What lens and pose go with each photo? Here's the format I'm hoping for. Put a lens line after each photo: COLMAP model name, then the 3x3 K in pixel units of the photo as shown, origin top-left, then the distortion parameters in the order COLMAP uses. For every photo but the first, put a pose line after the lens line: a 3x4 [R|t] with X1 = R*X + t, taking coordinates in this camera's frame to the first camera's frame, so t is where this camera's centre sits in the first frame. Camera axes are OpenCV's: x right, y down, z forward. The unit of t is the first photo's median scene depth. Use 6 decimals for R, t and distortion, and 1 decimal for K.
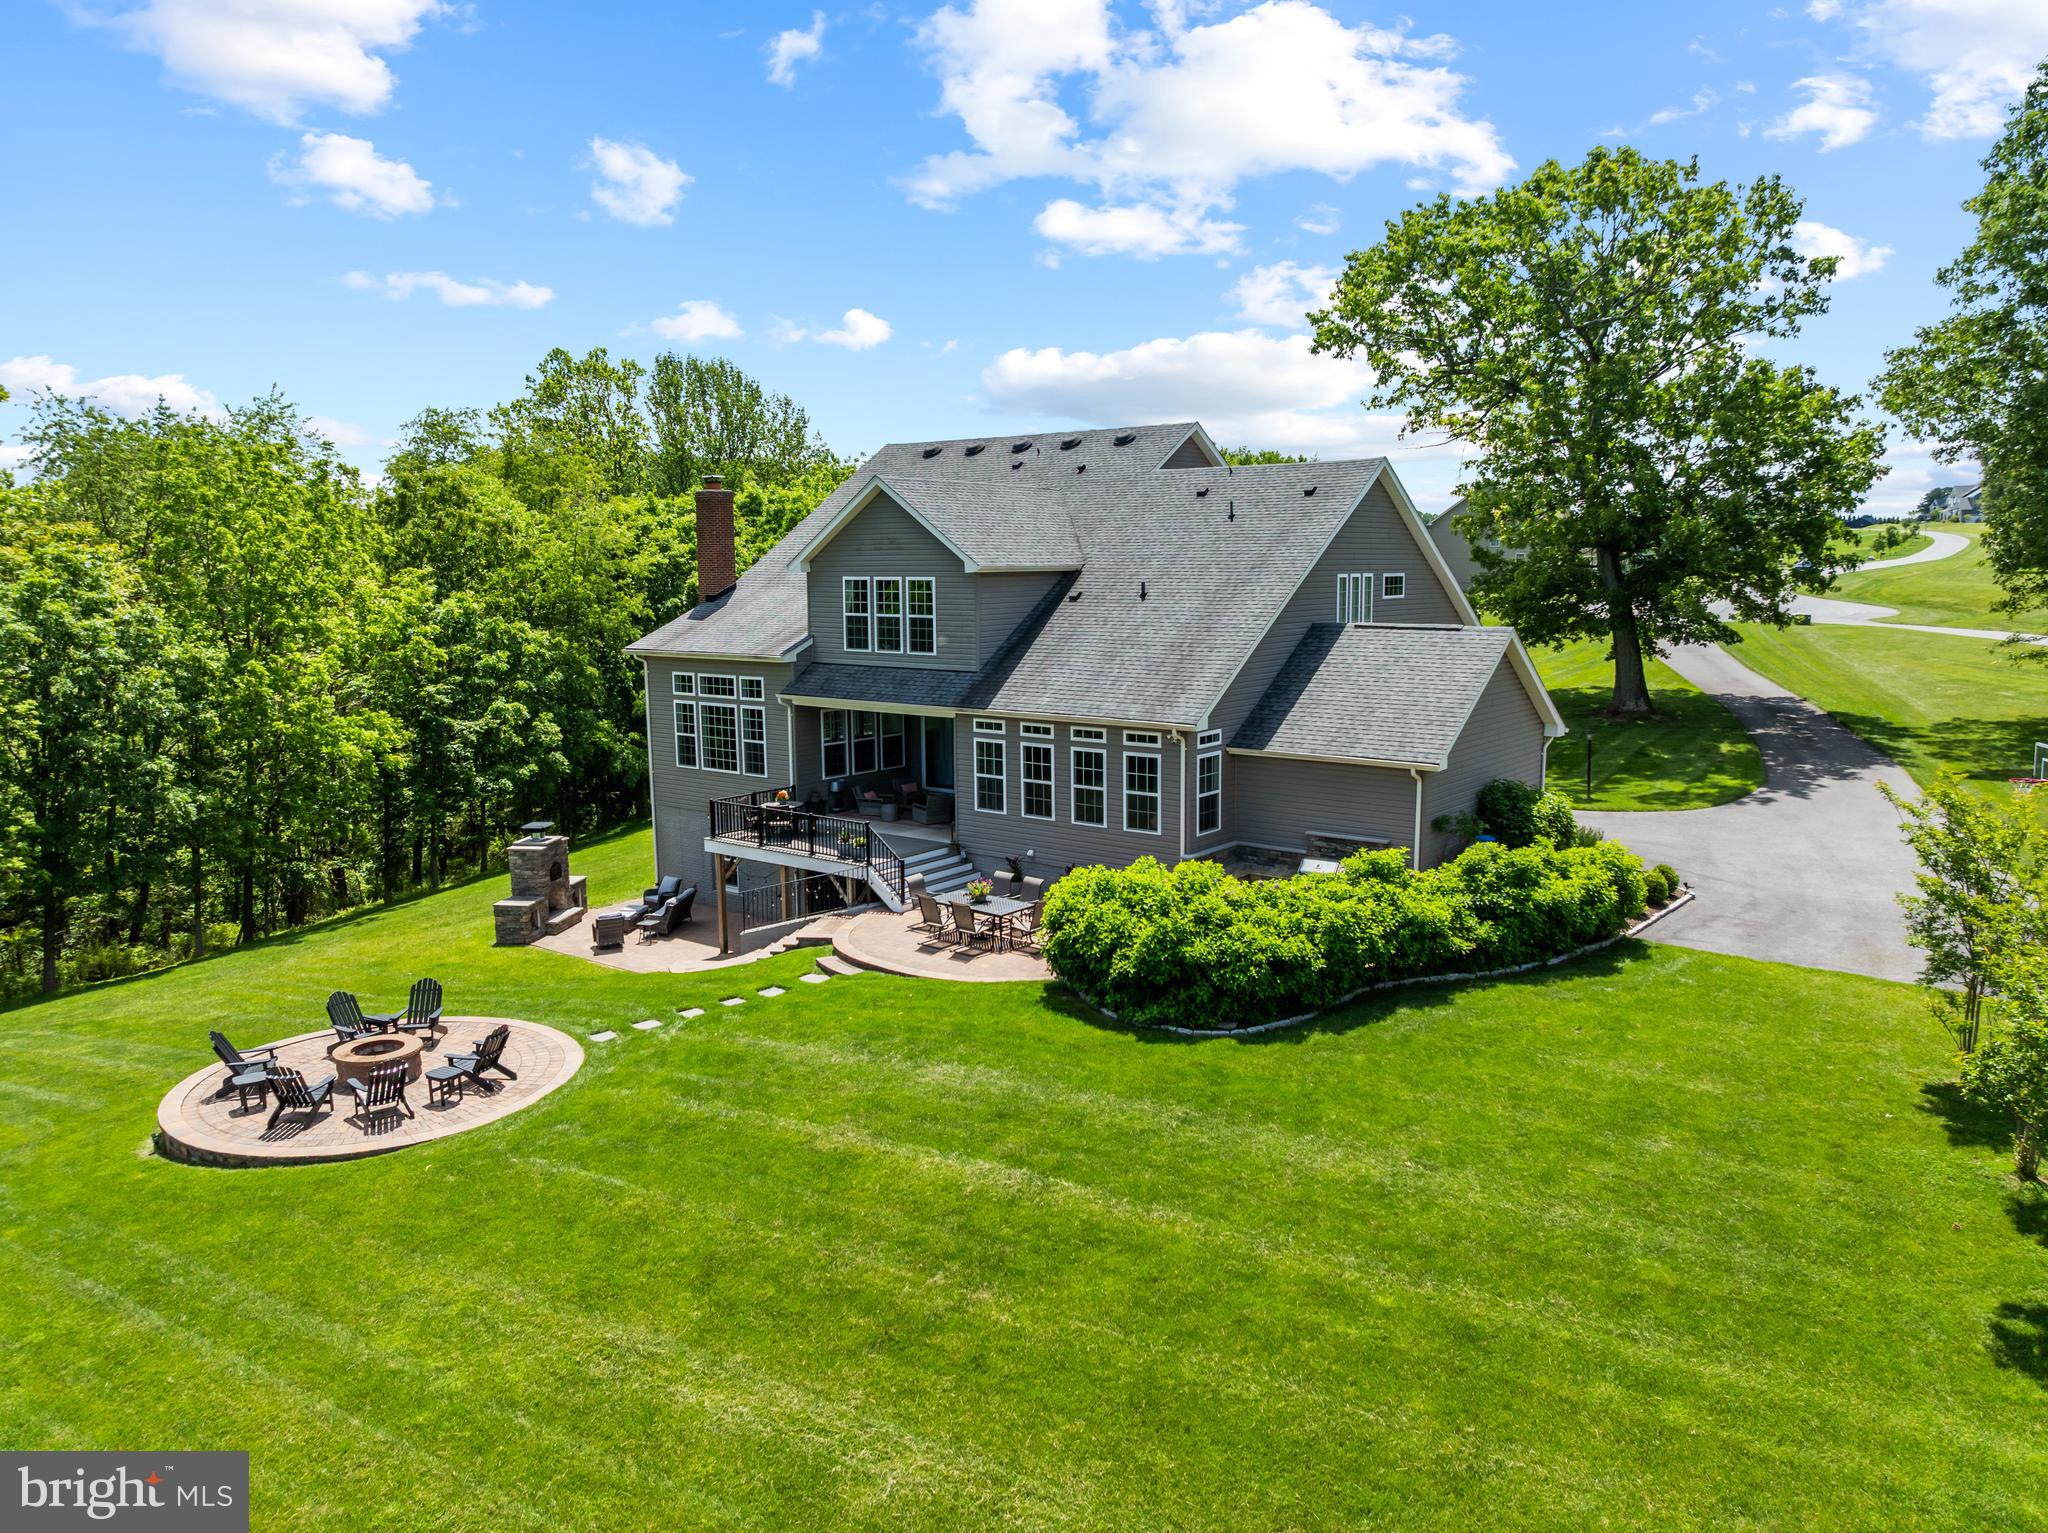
lens RADIAL K [[1440.6, 0, 1033.5], [0, 1440.6, 756.3], [0, 0, 1]] dist [-0.027524, -0.008344]
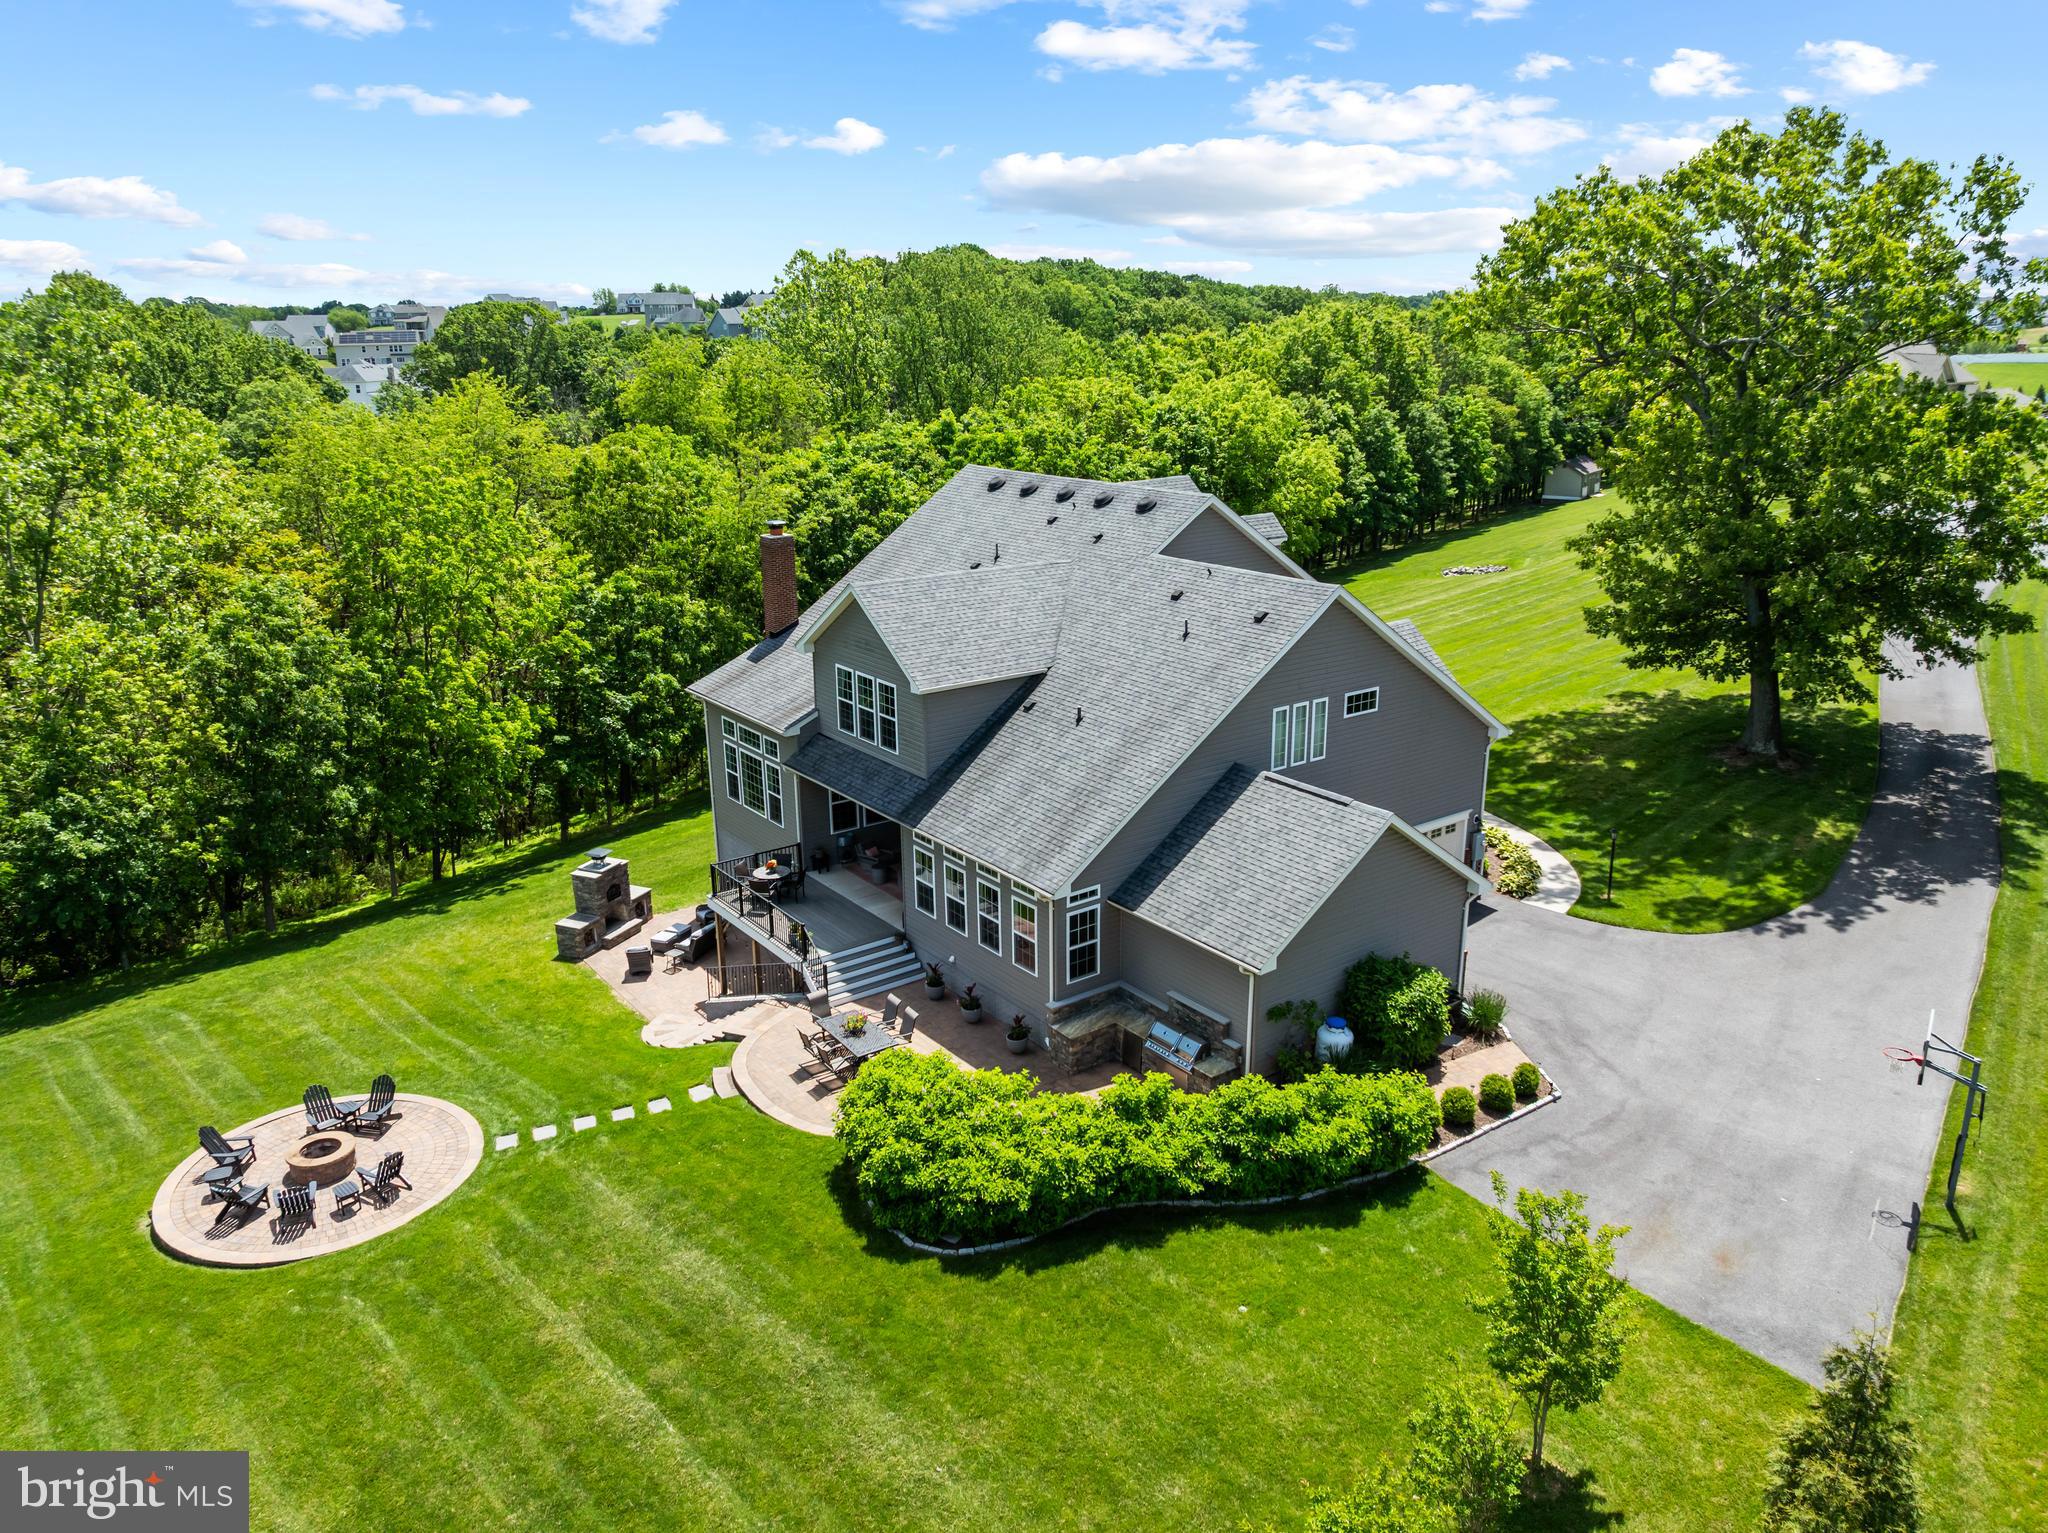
lens RADIAL K [[1432.0, 0, 1024.0], [0, 1432.0, 766.5], [0, 0, 1]] dist [-0.025084, 0.002503]
pose [[0.964434, 0.076536, -0.253002, 0.296467], [-0.034914, 0.985661, 0.165083, -0.243384], [0.262009, -0.150379, 0.953277, 0.001949]]
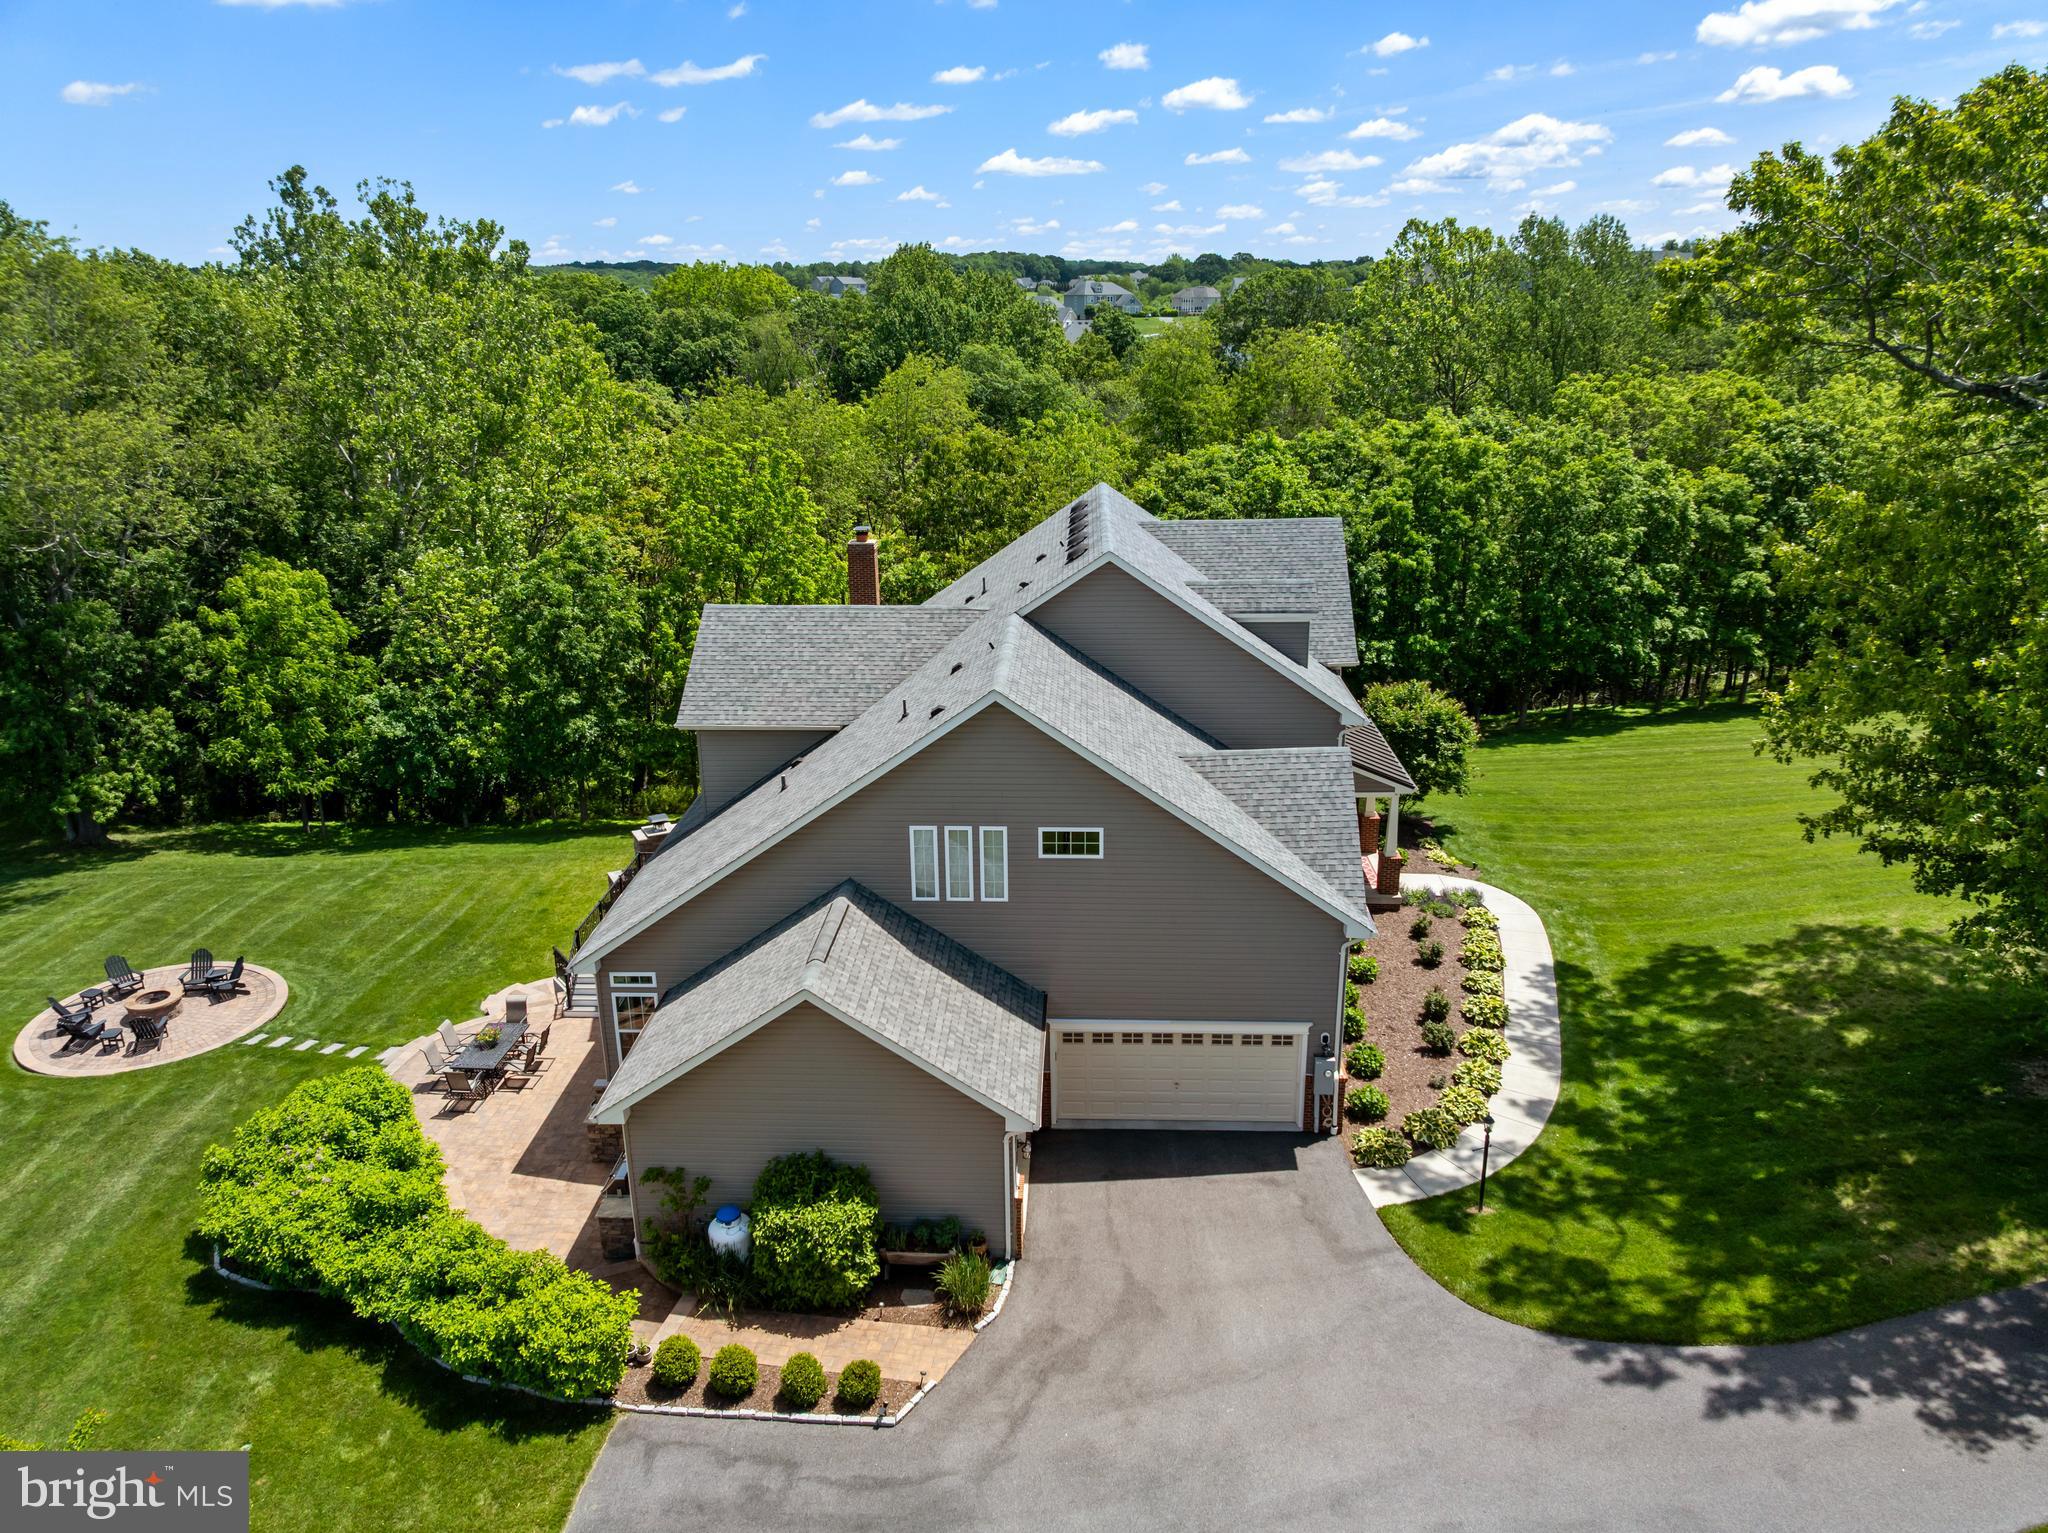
lens RADIAL K [[1432.0, 0, 1024.0], [0, 1432.0, 766.5], [0, 0, 1]] dist [-0.025084, 0.002503]
pose [[0.587535, 0.255418, -0.767831, 0.854950], [-0.103885, 0.964834, 0.241460, -0.358361], [0.802503, -0.062099, 0.593408, 0.569992]]
